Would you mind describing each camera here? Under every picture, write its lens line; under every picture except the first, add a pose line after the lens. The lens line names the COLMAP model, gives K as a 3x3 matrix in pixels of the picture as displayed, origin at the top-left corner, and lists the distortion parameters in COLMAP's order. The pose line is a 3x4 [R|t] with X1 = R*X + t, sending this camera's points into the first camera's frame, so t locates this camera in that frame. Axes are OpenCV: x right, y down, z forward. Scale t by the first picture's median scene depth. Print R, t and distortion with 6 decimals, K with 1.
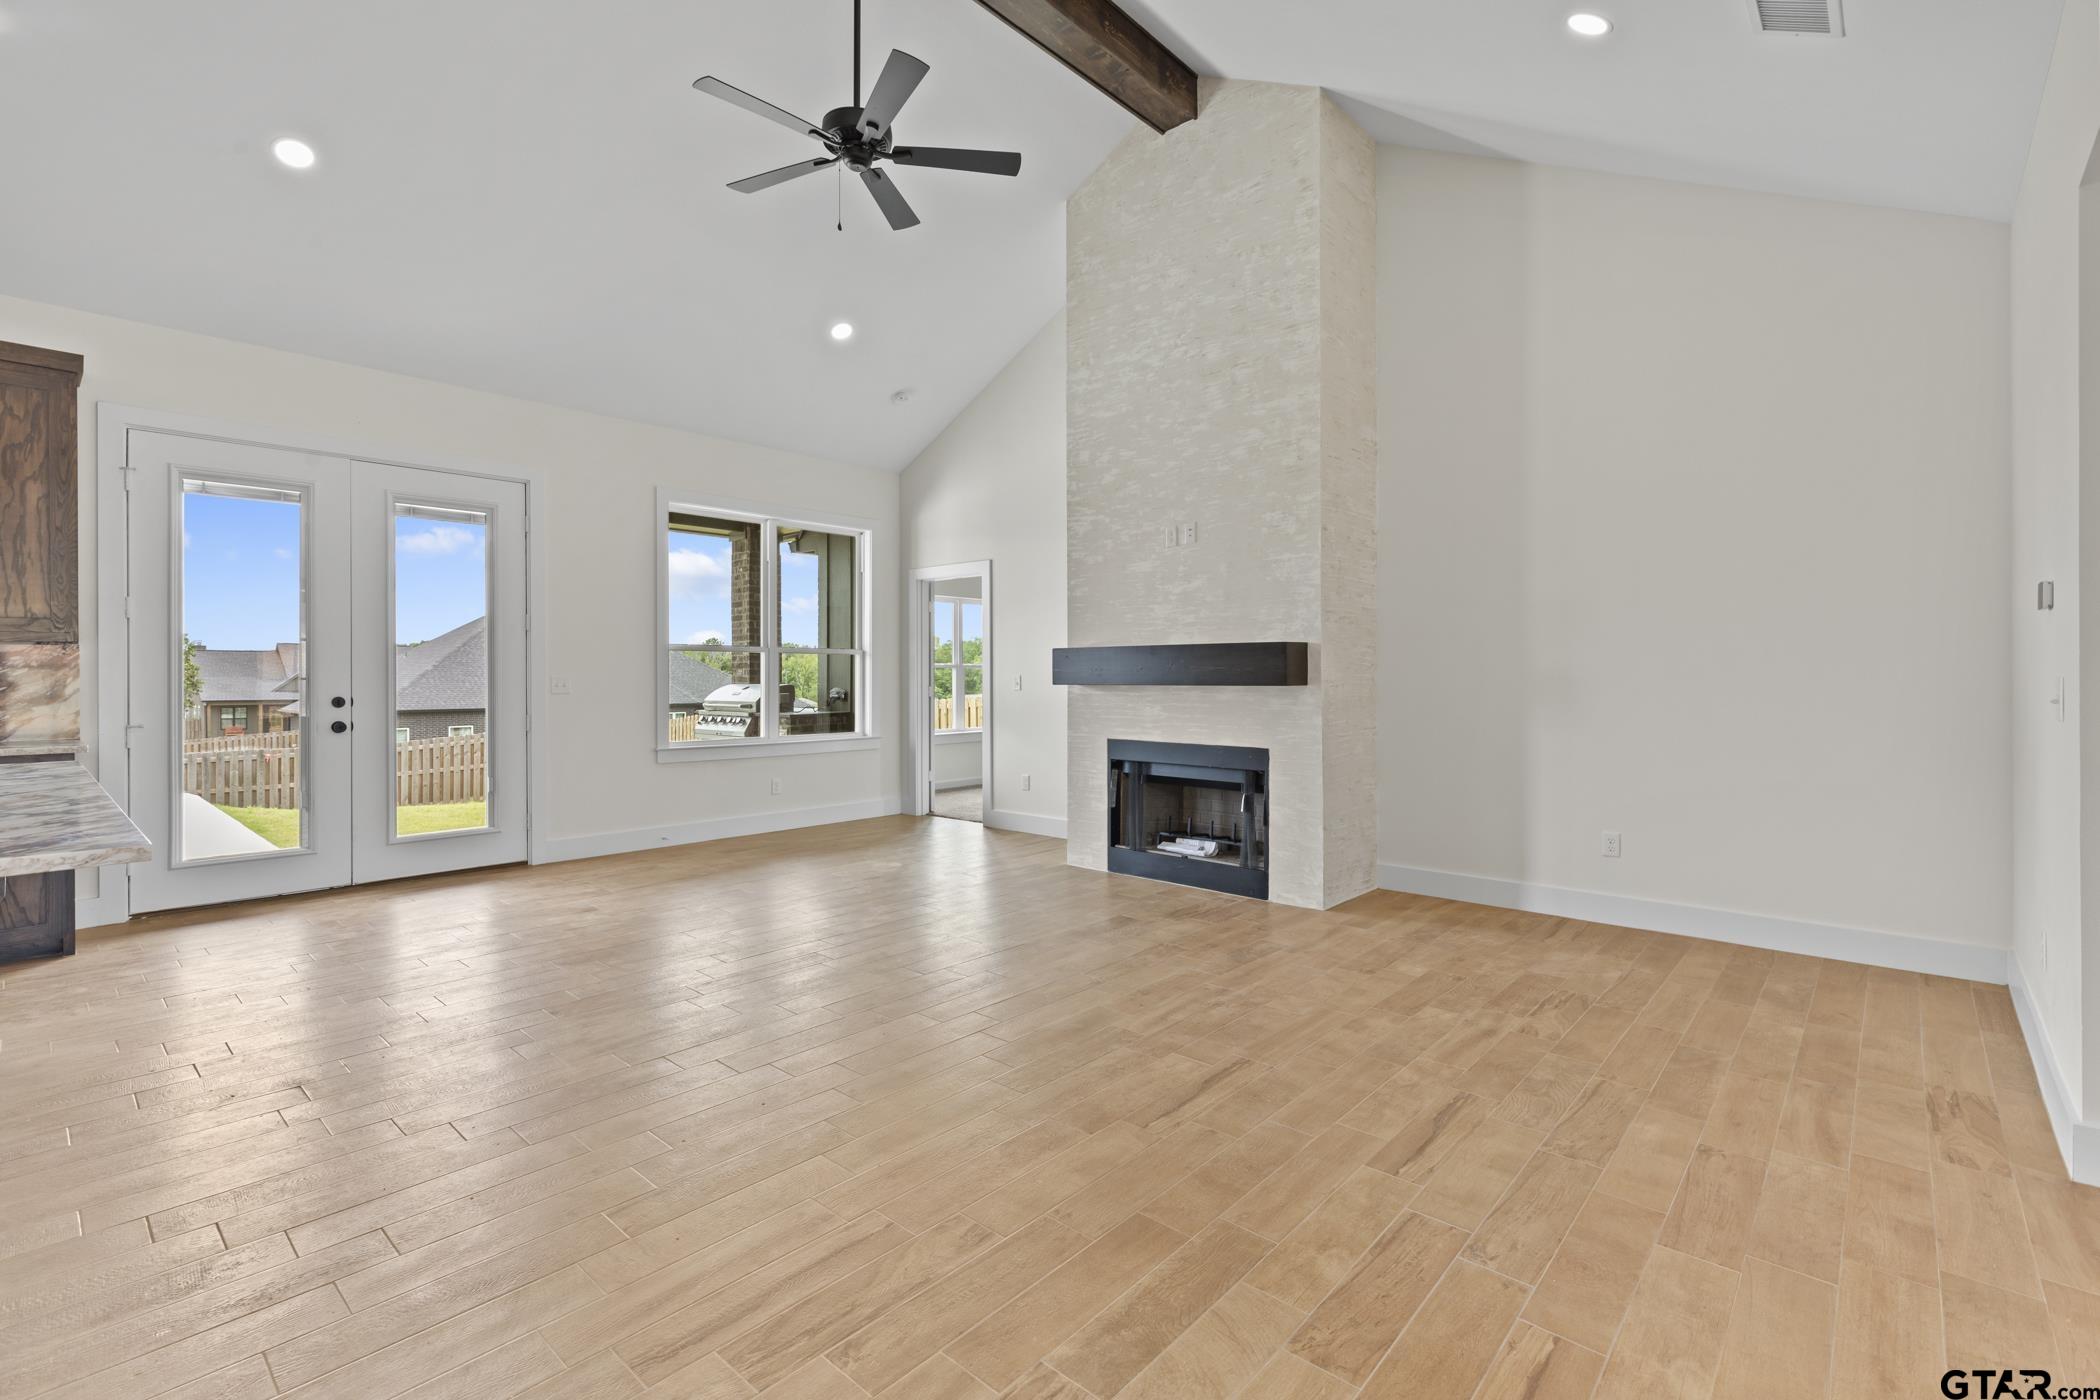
lens RADIAL K [[944.0, 0, 1046.9], [0, 944.0, 674.0], [0, 0, 1]] dist [0.004295, -0.000130]
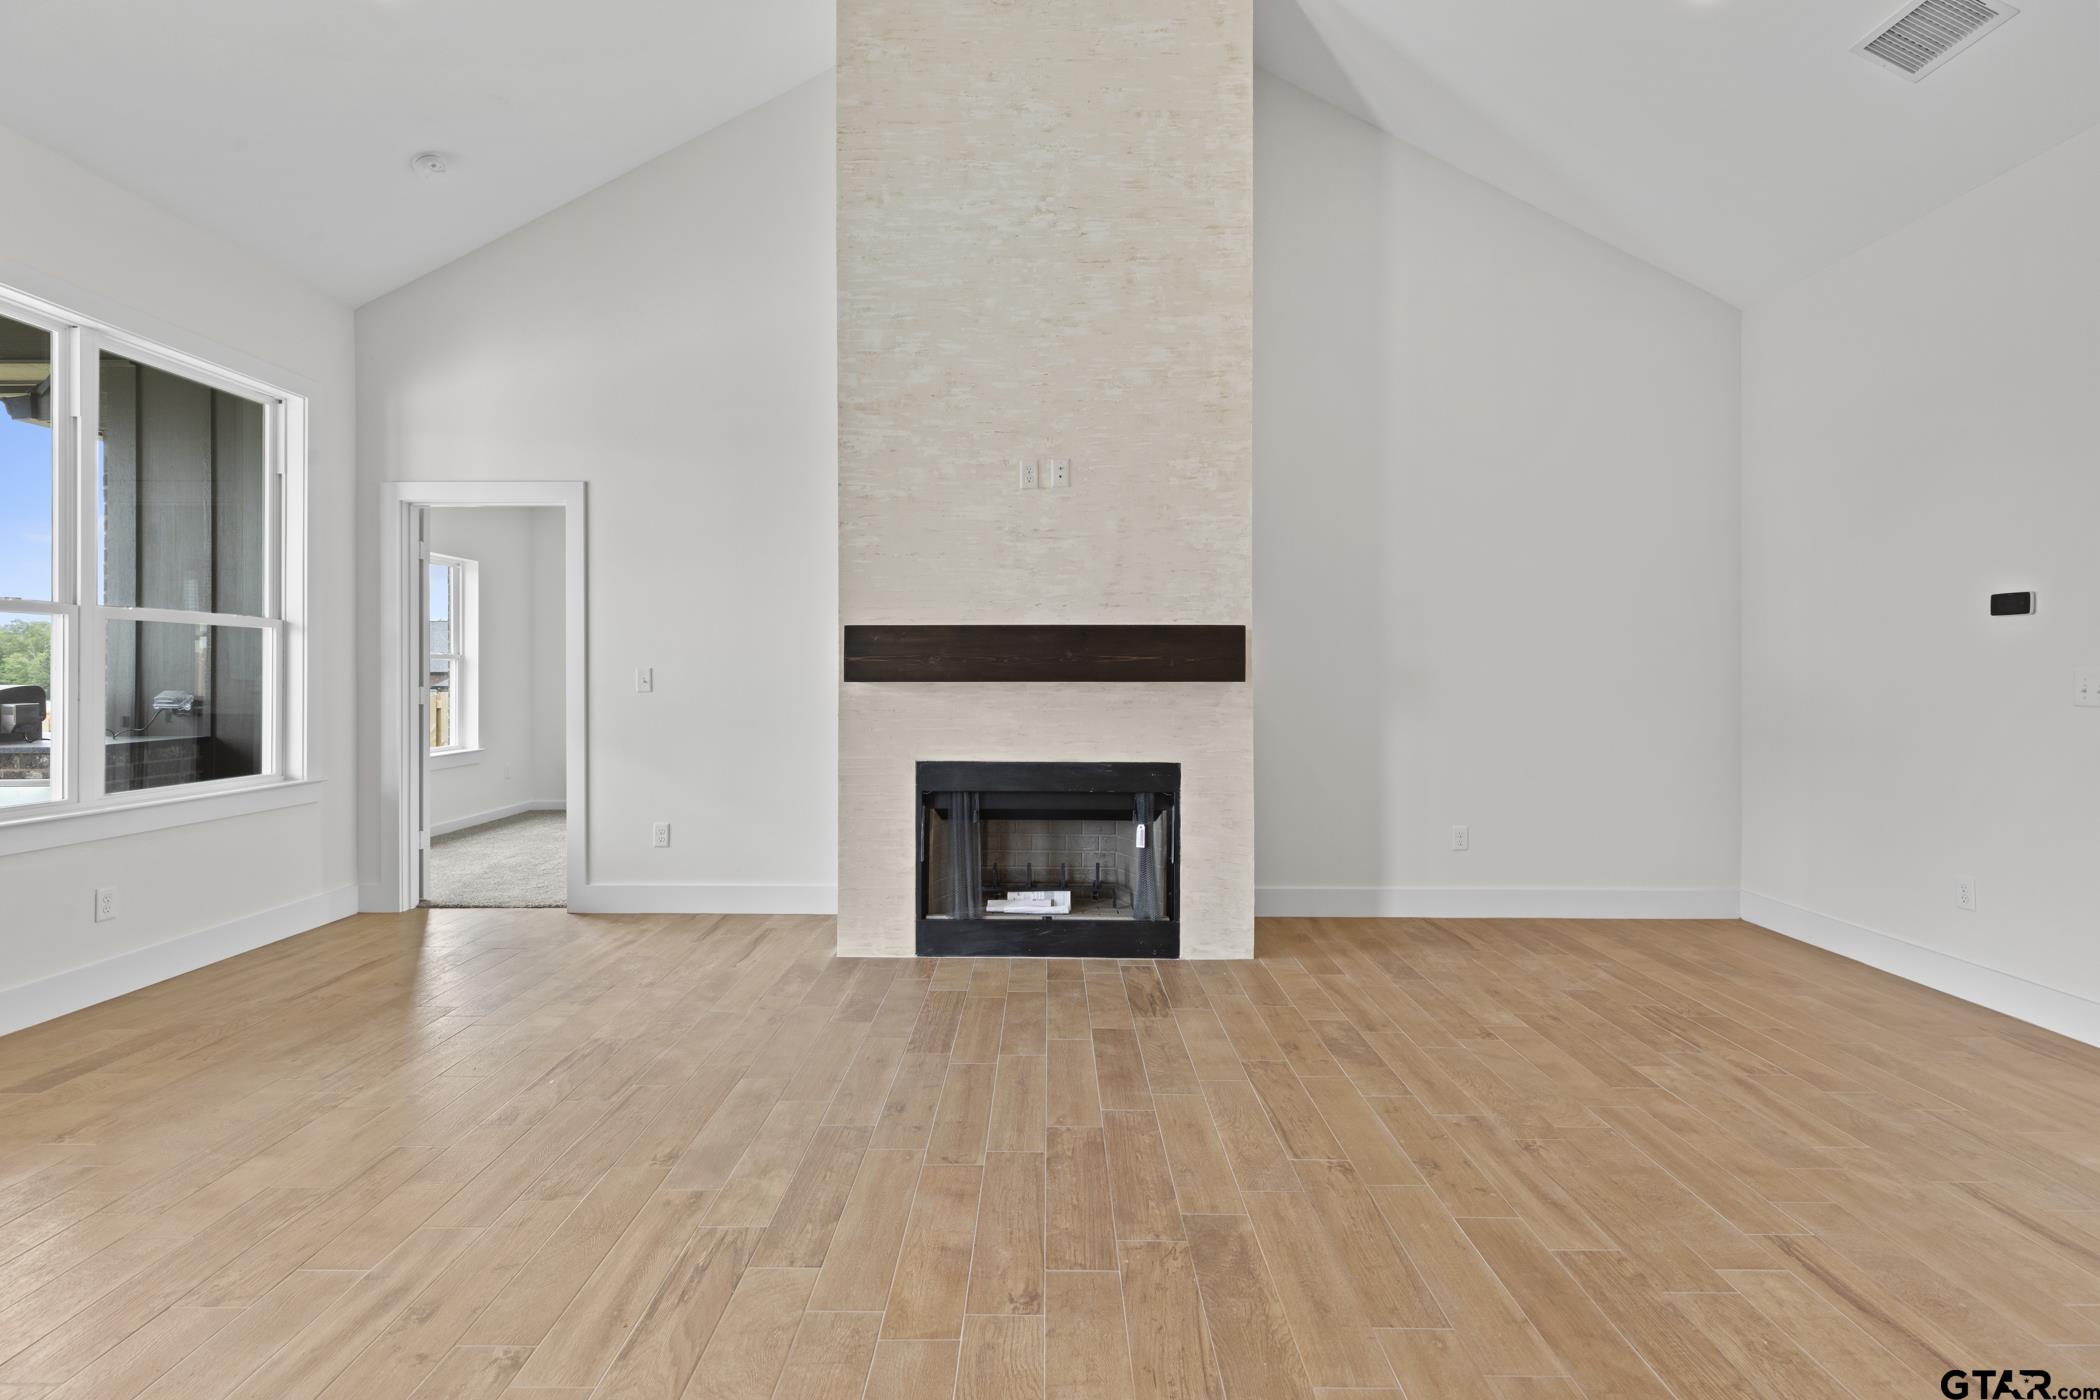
lens RADIAL K [[944.0, 0, 1046.9], [0, 944.0, 674.0], [0, 0, 1]] dist [0.004295, -0.000130]
pose [[0.745202, 0.002314, 0.666835, -0.340019], [-0.003229, 0.999995, 0.000139, 0.005643], [-0.666831, -0.002257, 0.745205, 0.461264]]
